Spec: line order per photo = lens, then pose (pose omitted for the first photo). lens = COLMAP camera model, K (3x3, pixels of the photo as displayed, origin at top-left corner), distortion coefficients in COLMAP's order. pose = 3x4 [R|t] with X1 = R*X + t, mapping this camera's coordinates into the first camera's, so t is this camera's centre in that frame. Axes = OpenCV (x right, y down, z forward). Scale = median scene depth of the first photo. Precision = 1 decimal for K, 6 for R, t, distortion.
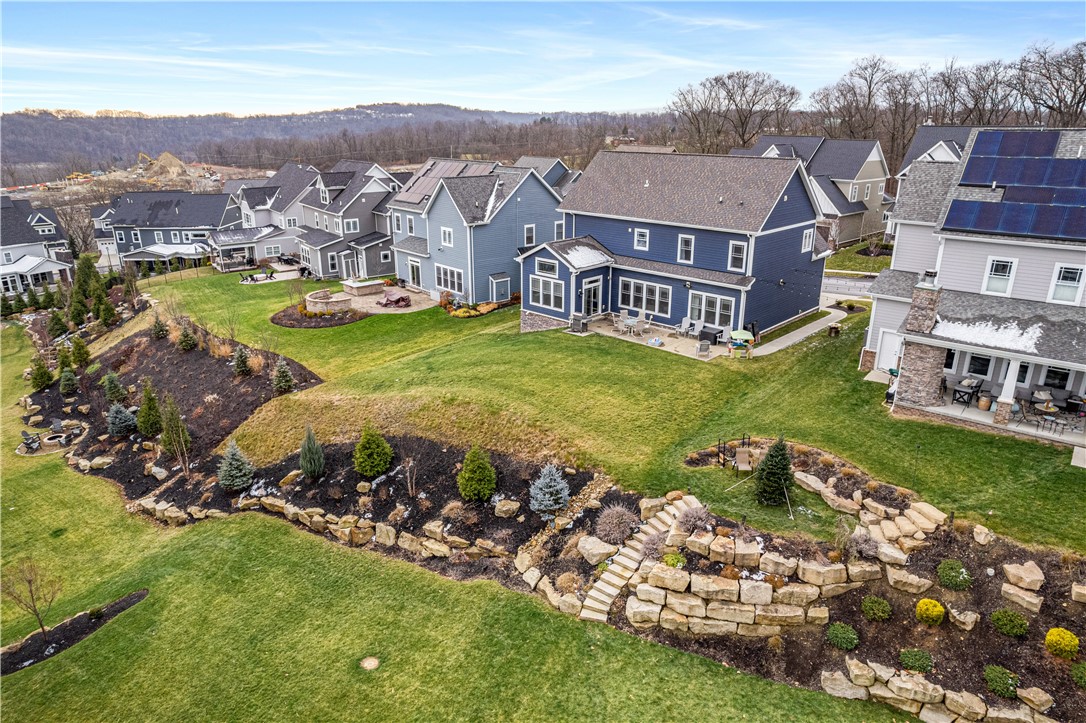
lens RADIAL K [[696.0, 0, 543.0], [0, 696.0, 361.5], [0, 0, 1]] dist [-0.072610, 0.059322]
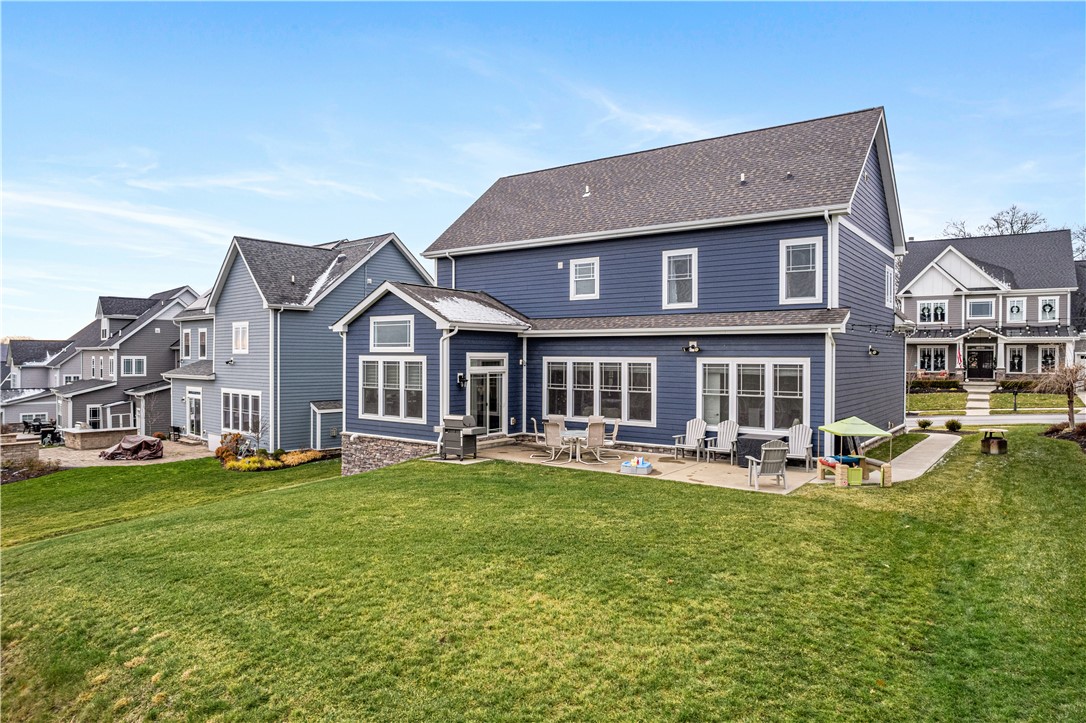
lens RADIAL K [[696.0, 0, 543.0], [0, 696.0, 361.5], [0, 0, 1]] dist [-0.072610, 0.059322]
pose [[0.991710, 0.003186, 0.128457, 0.046969], [0.038285, 0.946964, -0.319051, 0.038818], [-0.122661, 0.321324, 0.938991, 0.539854]]
